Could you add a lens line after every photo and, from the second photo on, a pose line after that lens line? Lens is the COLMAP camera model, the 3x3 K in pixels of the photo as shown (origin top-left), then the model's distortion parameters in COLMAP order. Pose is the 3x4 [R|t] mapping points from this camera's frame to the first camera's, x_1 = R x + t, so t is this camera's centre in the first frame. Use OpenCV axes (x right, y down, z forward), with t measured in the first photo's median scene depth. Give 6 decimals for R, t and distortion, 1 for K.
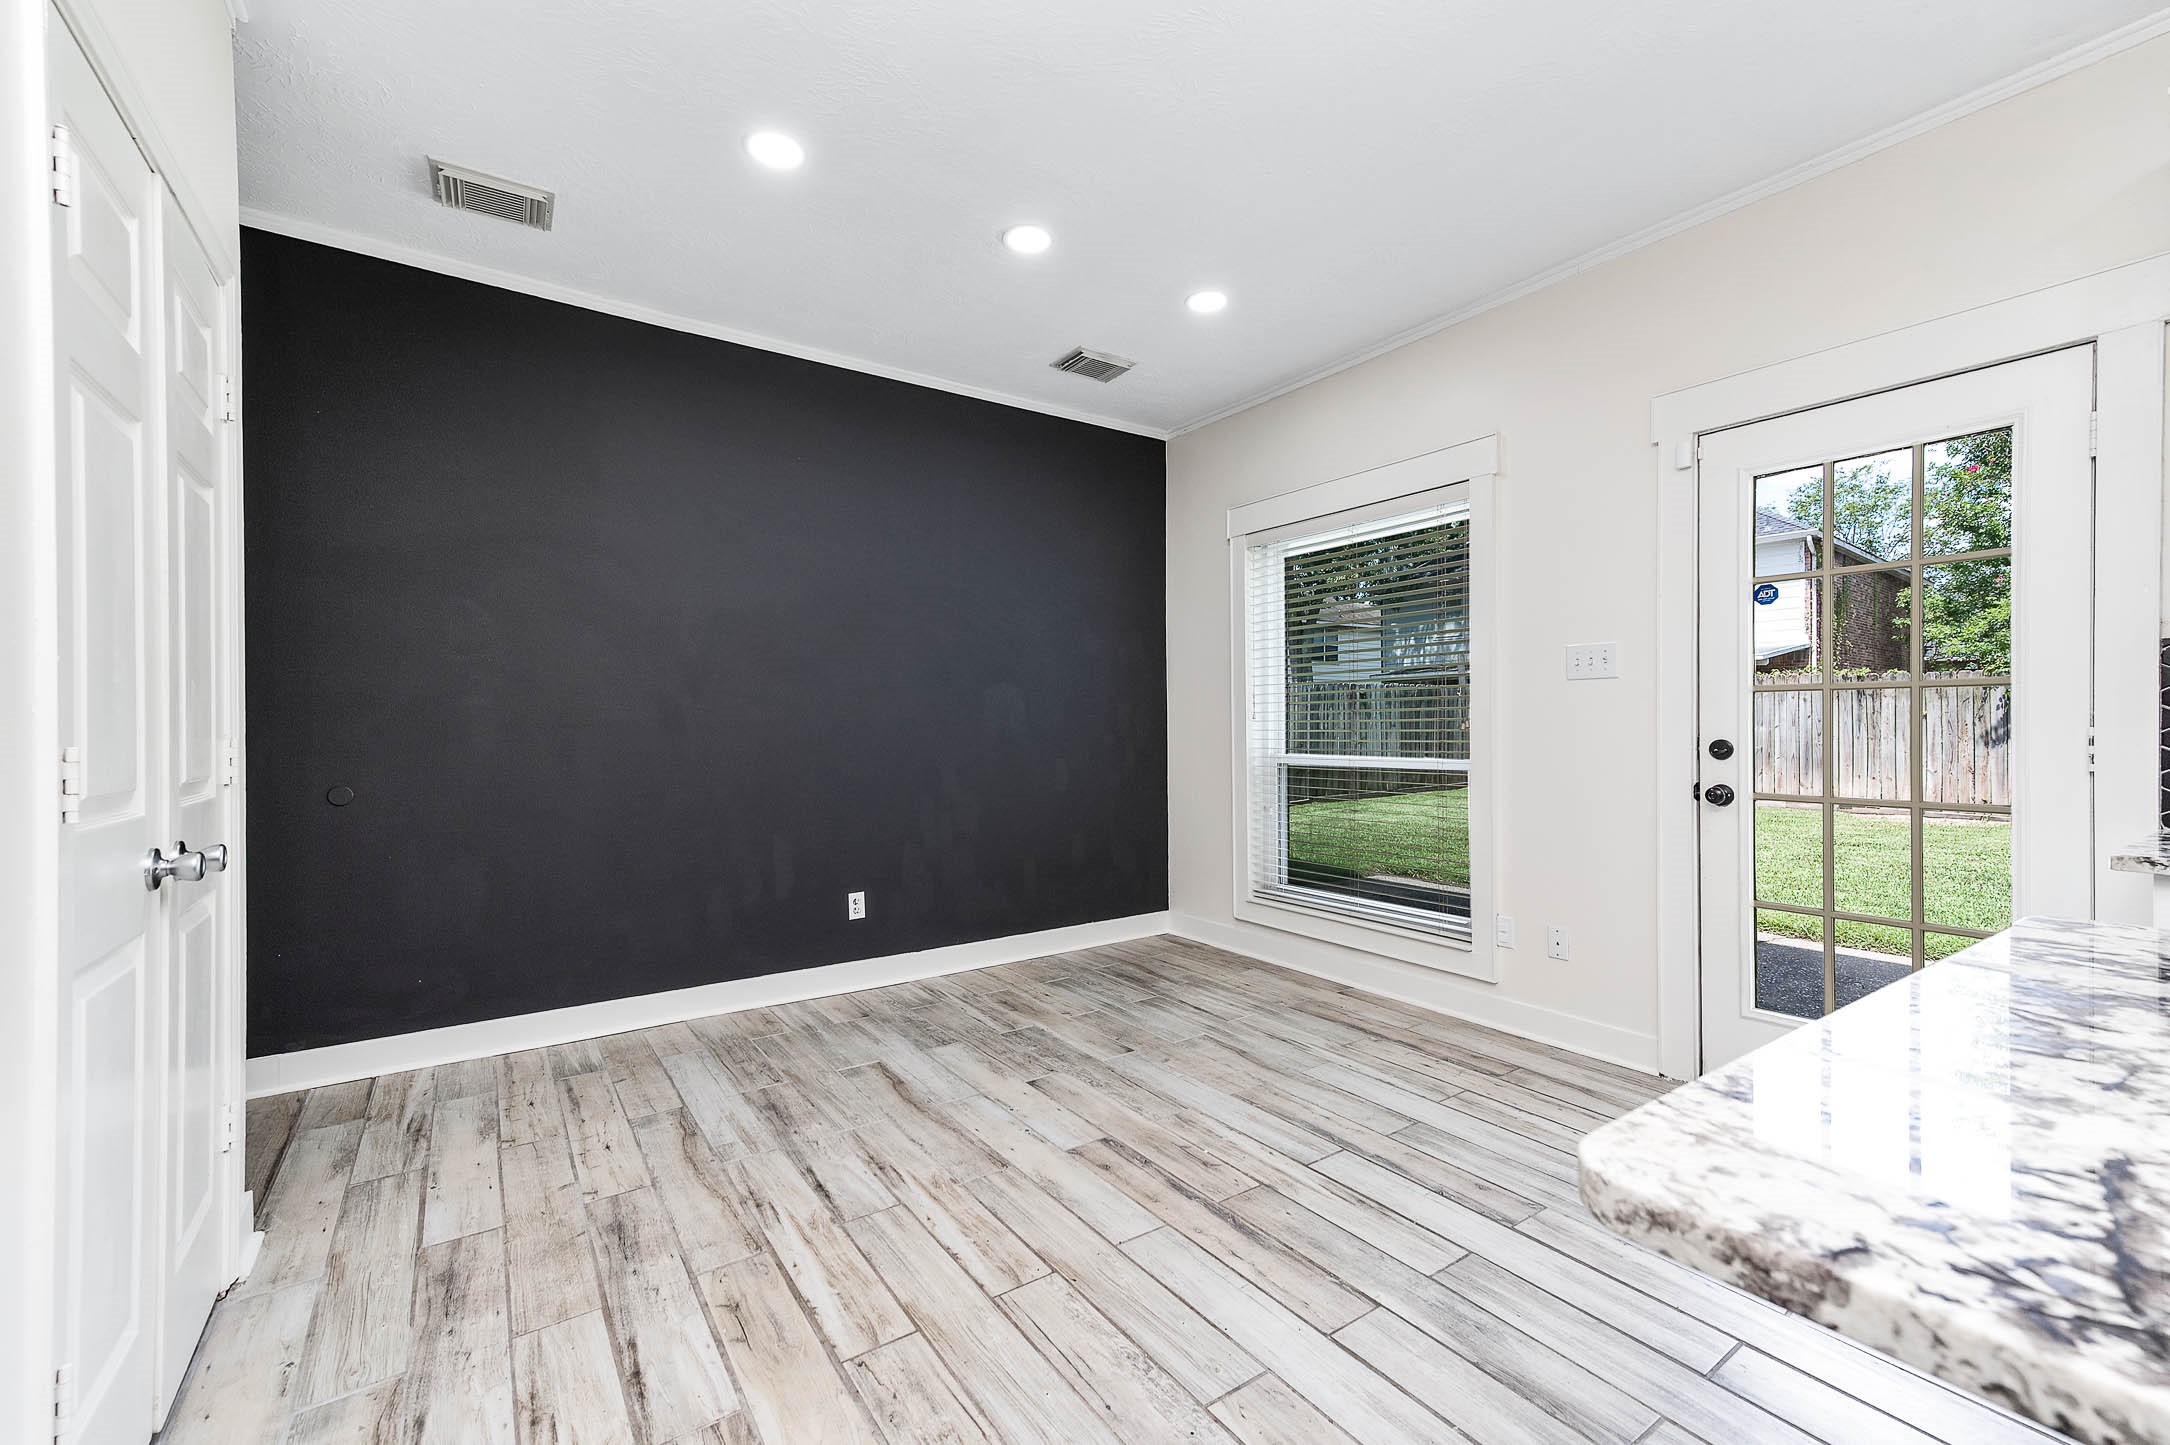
lens RADIAL K [[891.4, 0, 1103.9], [0, 891.4, 728.2], [0, 0, 1]] dist [0.016117, -0.000465]
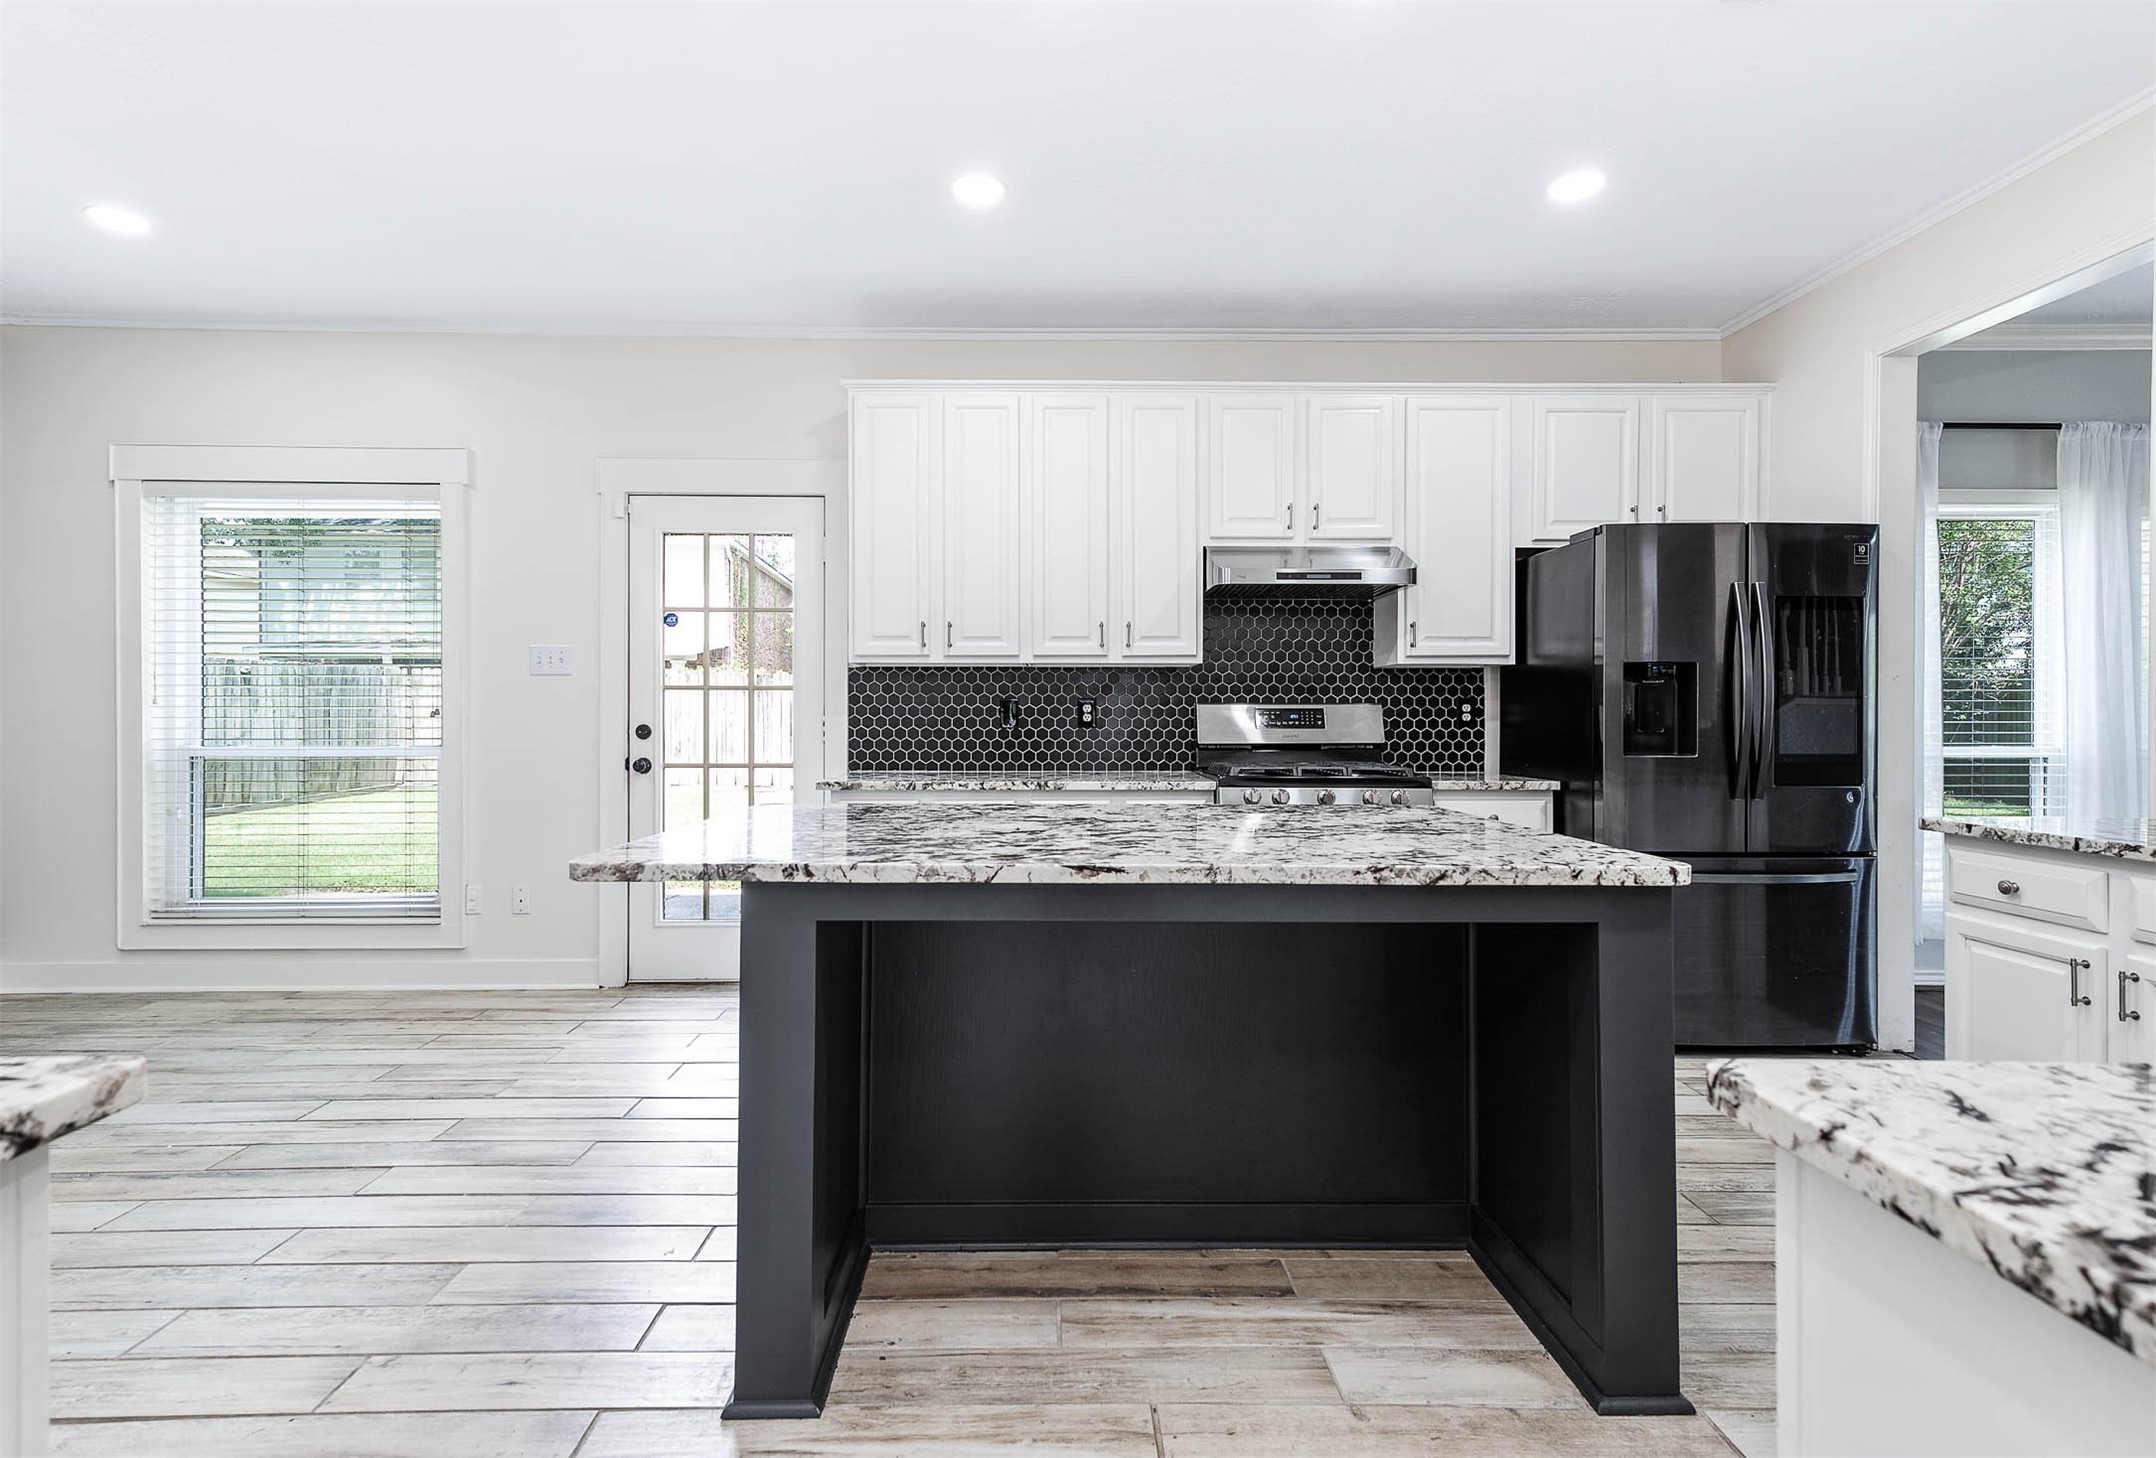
lens RADIAL K [[1136.8, 0, 1086.4], [0, 1136.8, 716.4], [0, 0, 1]] dist [0.004336, 0.002718]
pose [[0.580514, 0.003292, 0.814244, -0.285414], [-0.001410, 0.999994, -0.003037, 0.004513], [-0.814249, 0.000615, 0.580515, -0.479128]]
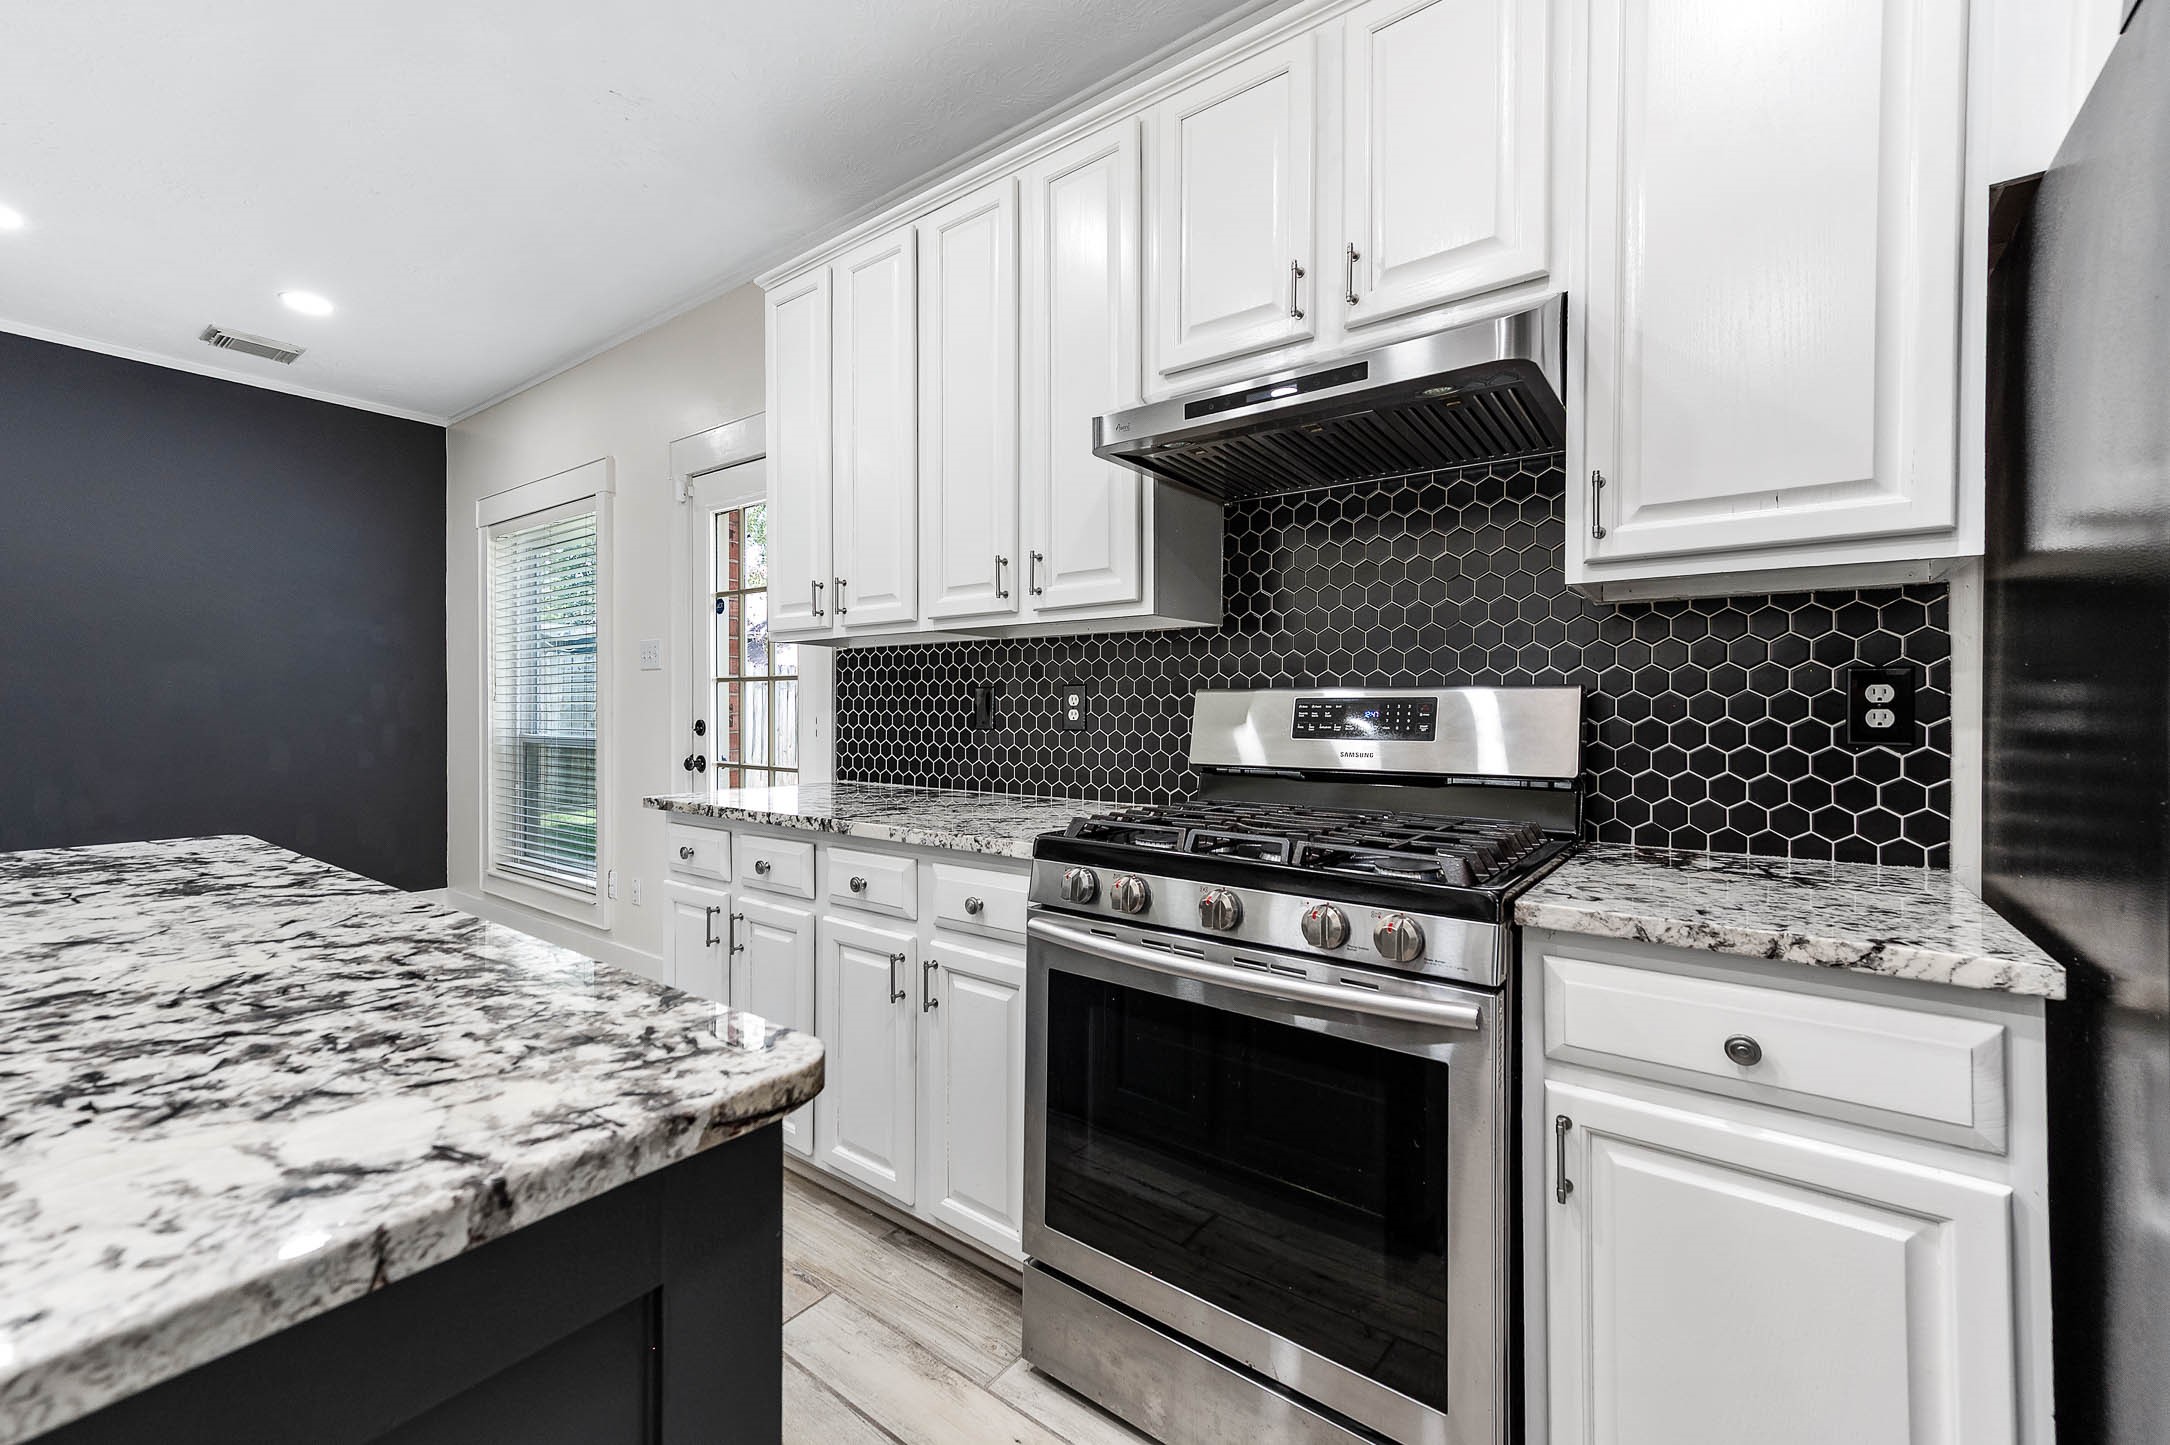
lens RADIAL K [[891.4, 0, 1079.8], [0, 891.4, 713.6], [0, 0, 1]] dist [0.016117, -0.000465]
pose [[0.955973, 0.009080, 0.293313, 0.749361], [-0.008714, 0.999959, -0.002553, 0.002338], [-0.293324, -0.000115, 0.956013, -0.320048]]
